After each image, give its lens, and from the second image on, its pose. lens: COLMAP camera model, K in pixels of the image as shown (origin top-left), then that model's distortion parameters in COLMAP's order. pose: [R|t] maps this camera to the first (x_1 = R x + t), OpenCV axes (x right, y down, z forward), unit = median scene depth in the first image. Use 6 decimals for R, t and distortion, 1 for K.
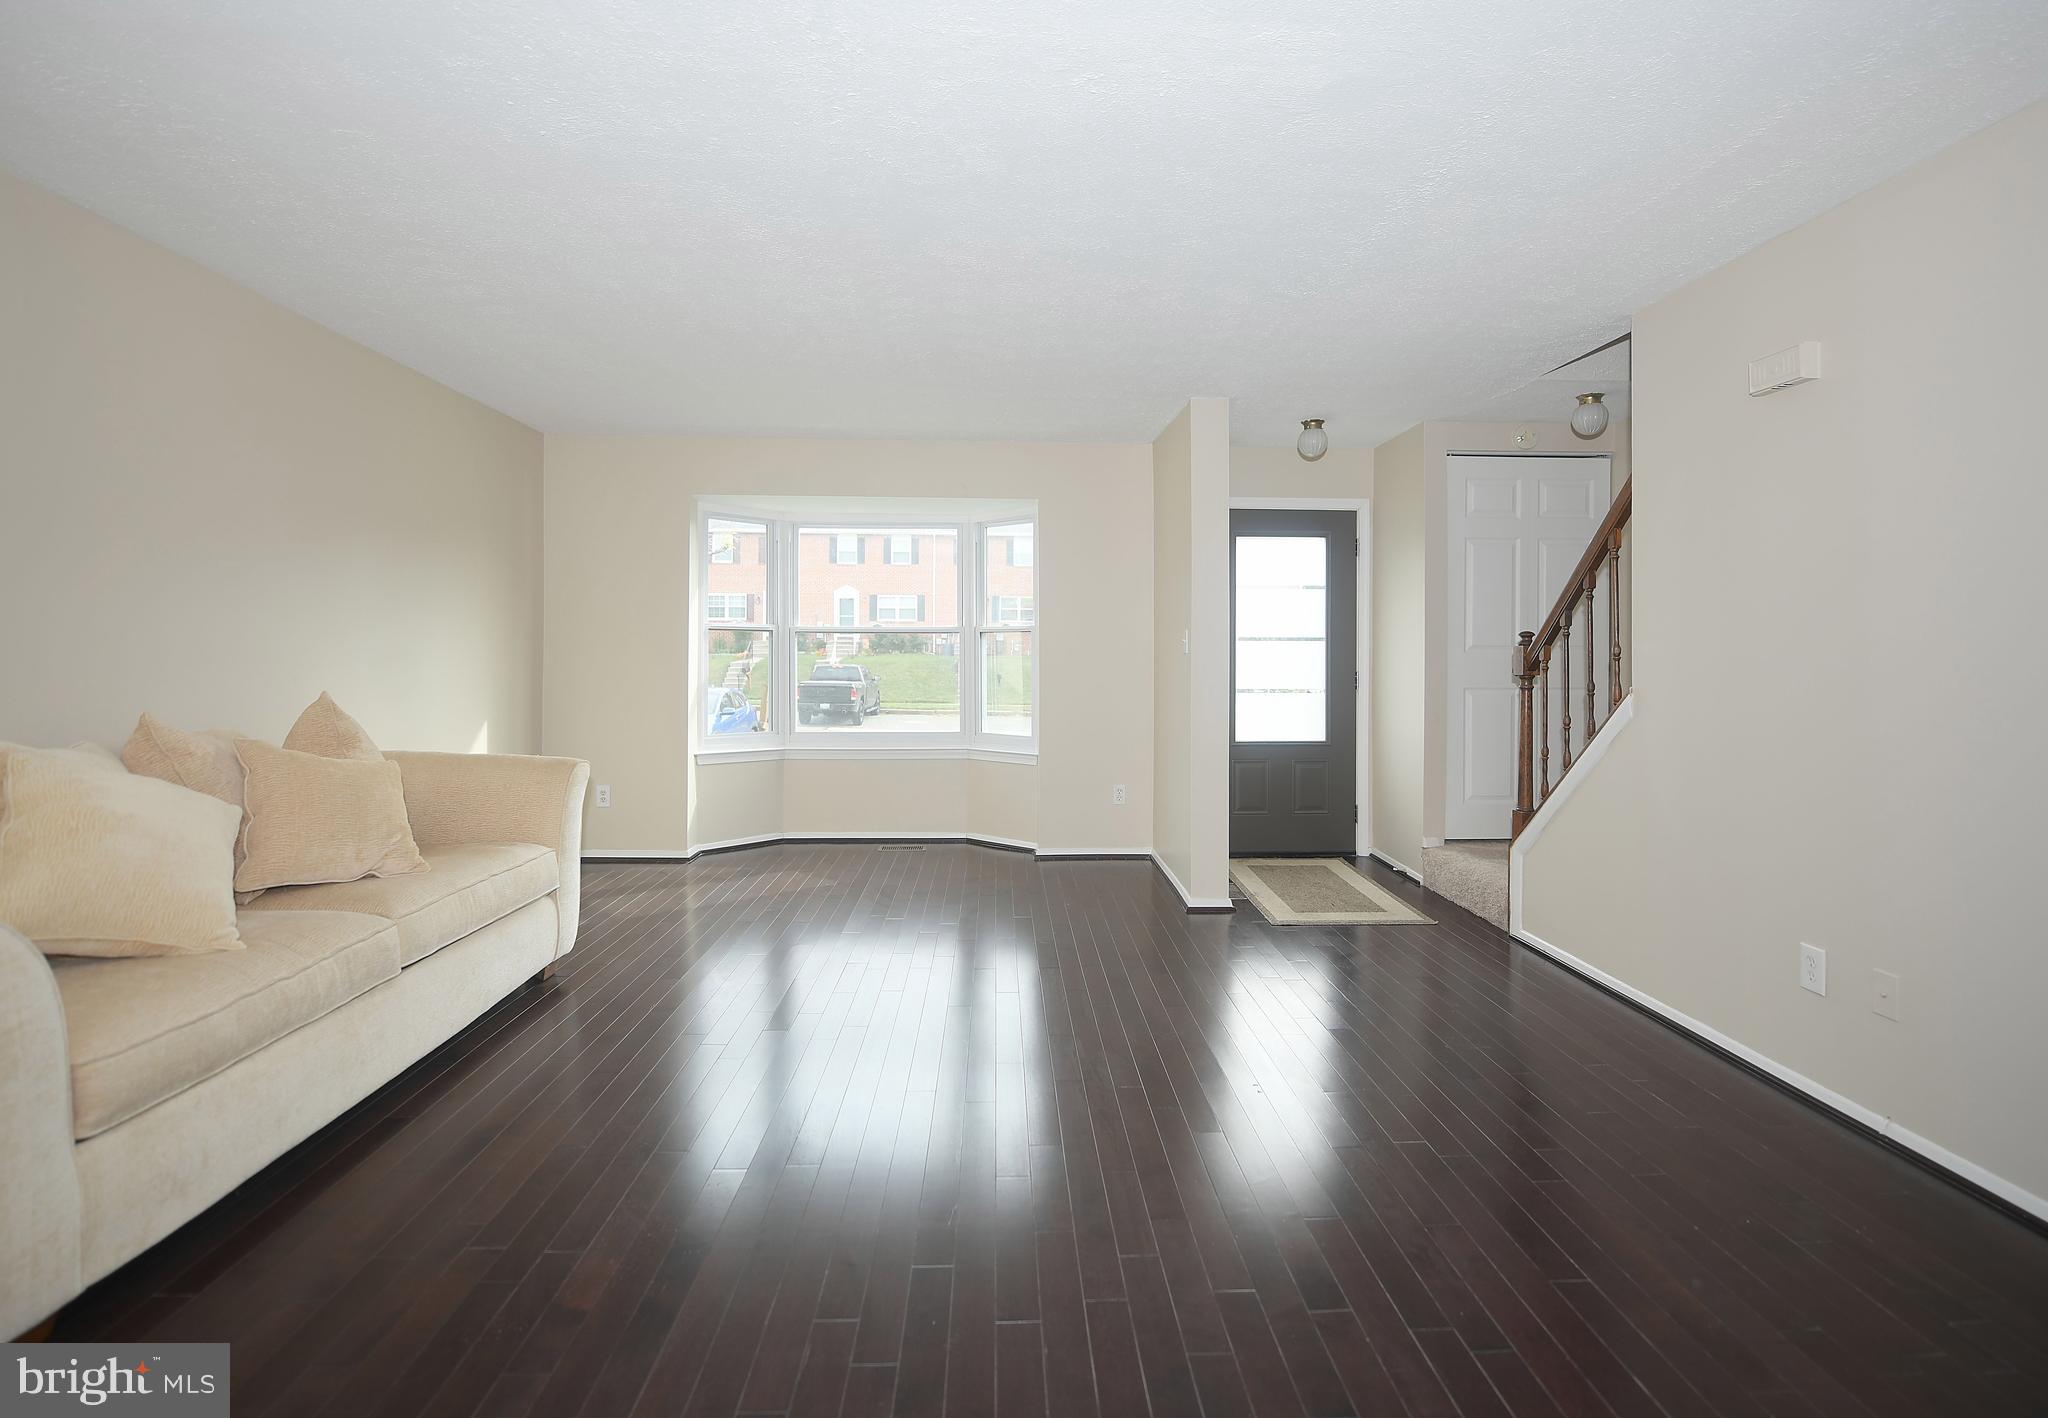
lens RADIAL K [[918.6, 0, 1043.9], [0, 918.6, 654.9], [0, 0, 1]] dist [-0.004993, -0.000078]
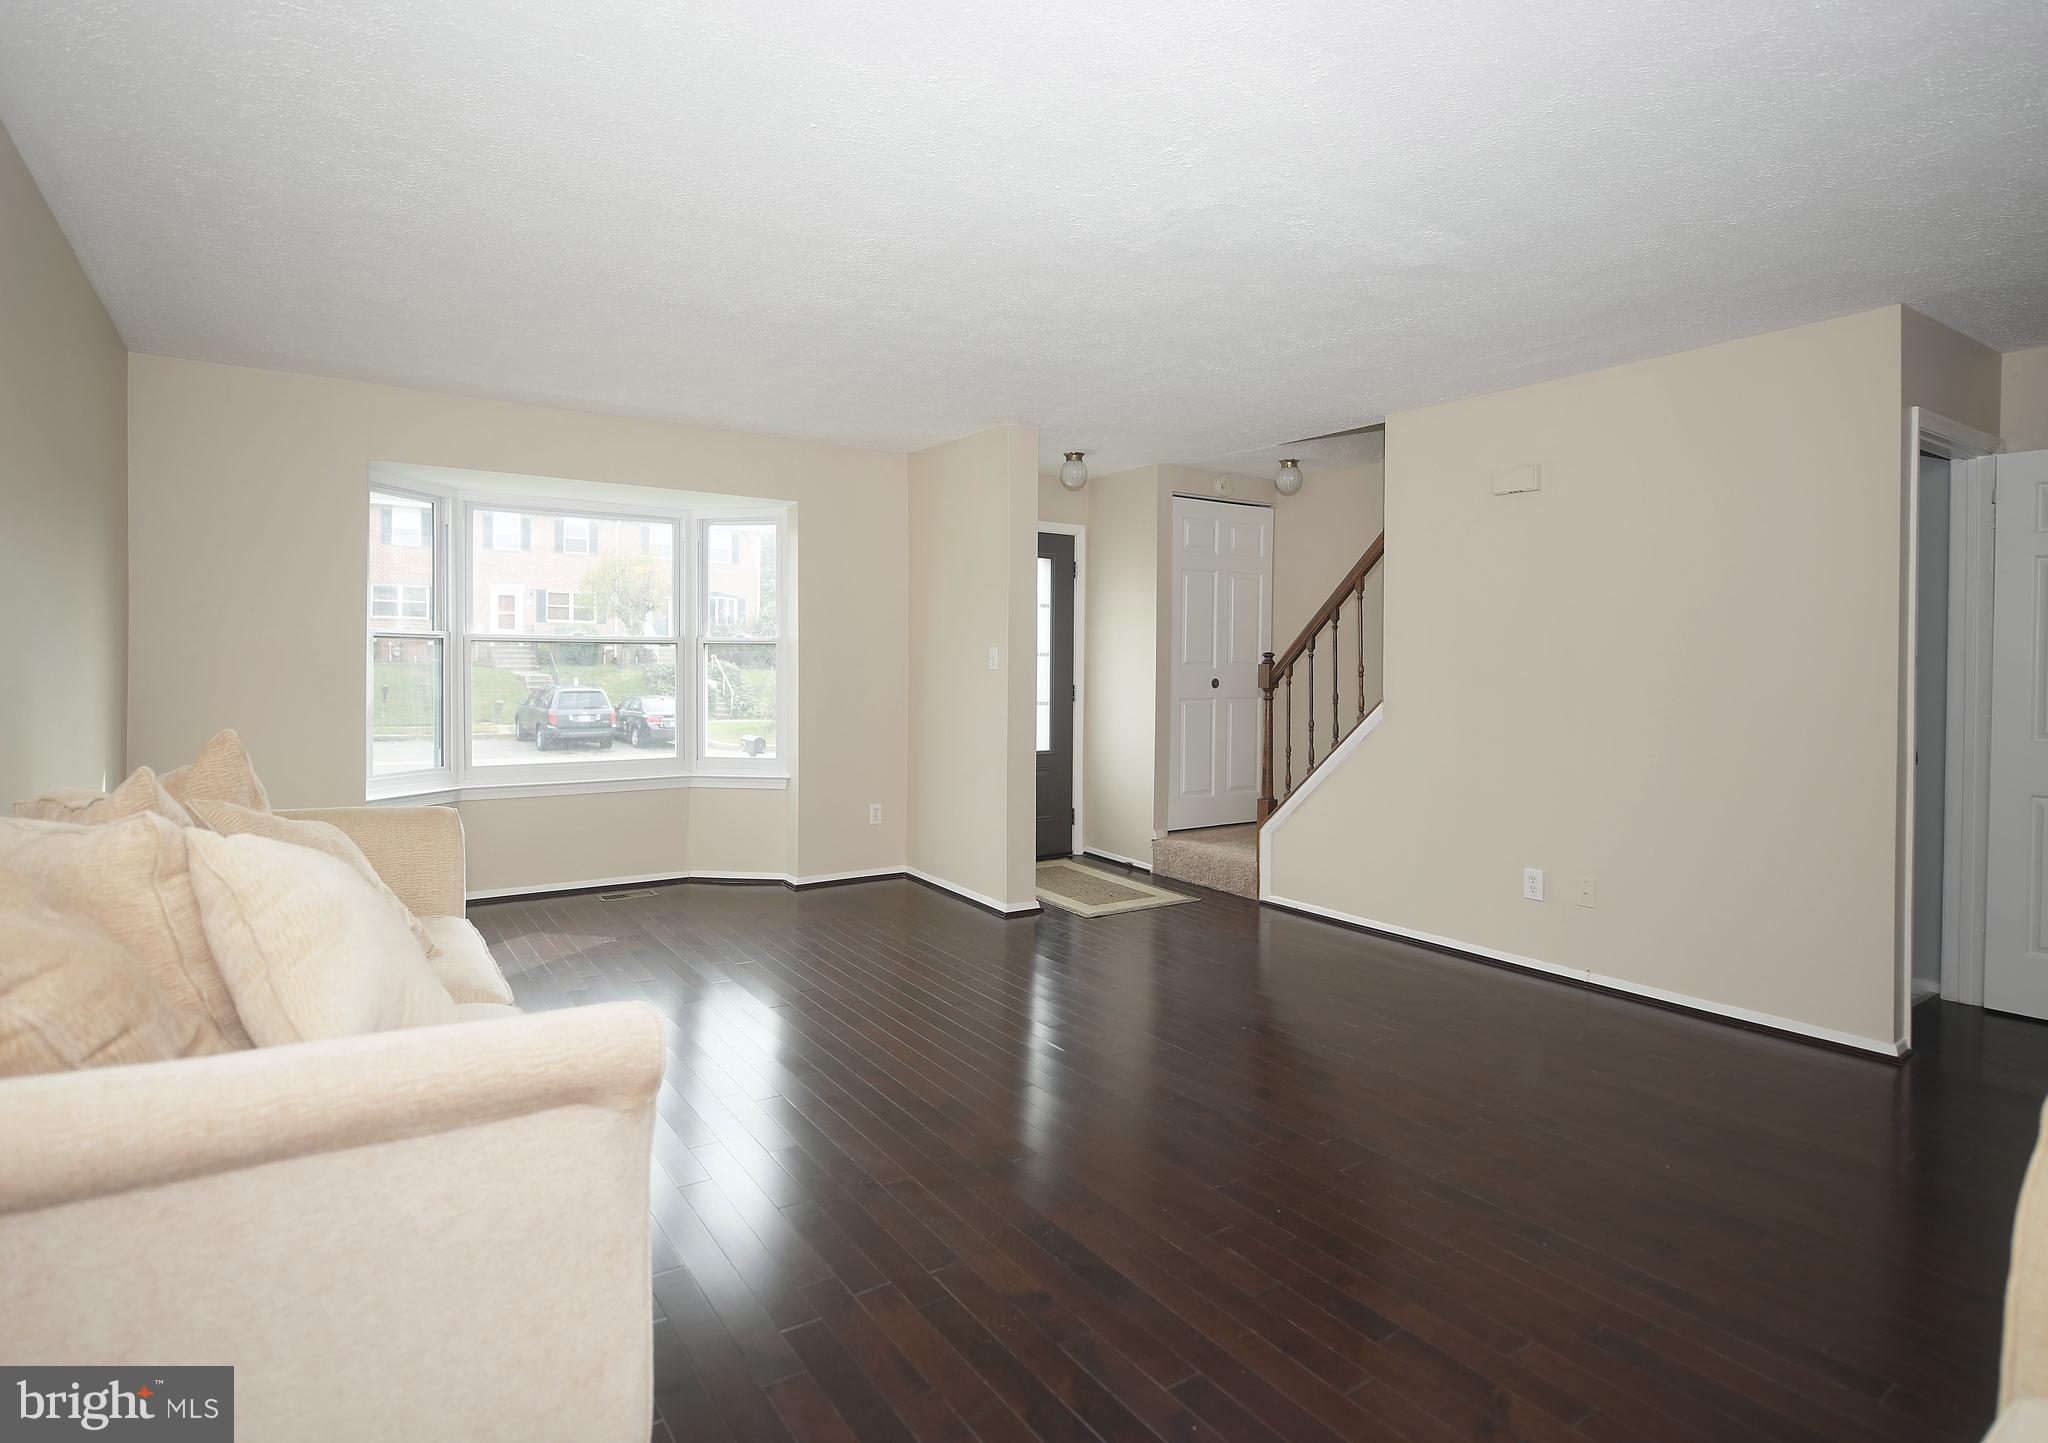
lens RADIAL K [[1054.4, 0, 966.1], [0, 1054.4, 655.4], [0, 0, 1]] dist [0.007756, -0.000158]
pose [[0.864924, 0.006951, 0.501855, -0.386705], [-0.002112, 0.999946, -0.010210, -0.003265], [-0.501898, 0.007771, 0.864892, -0.008863]]
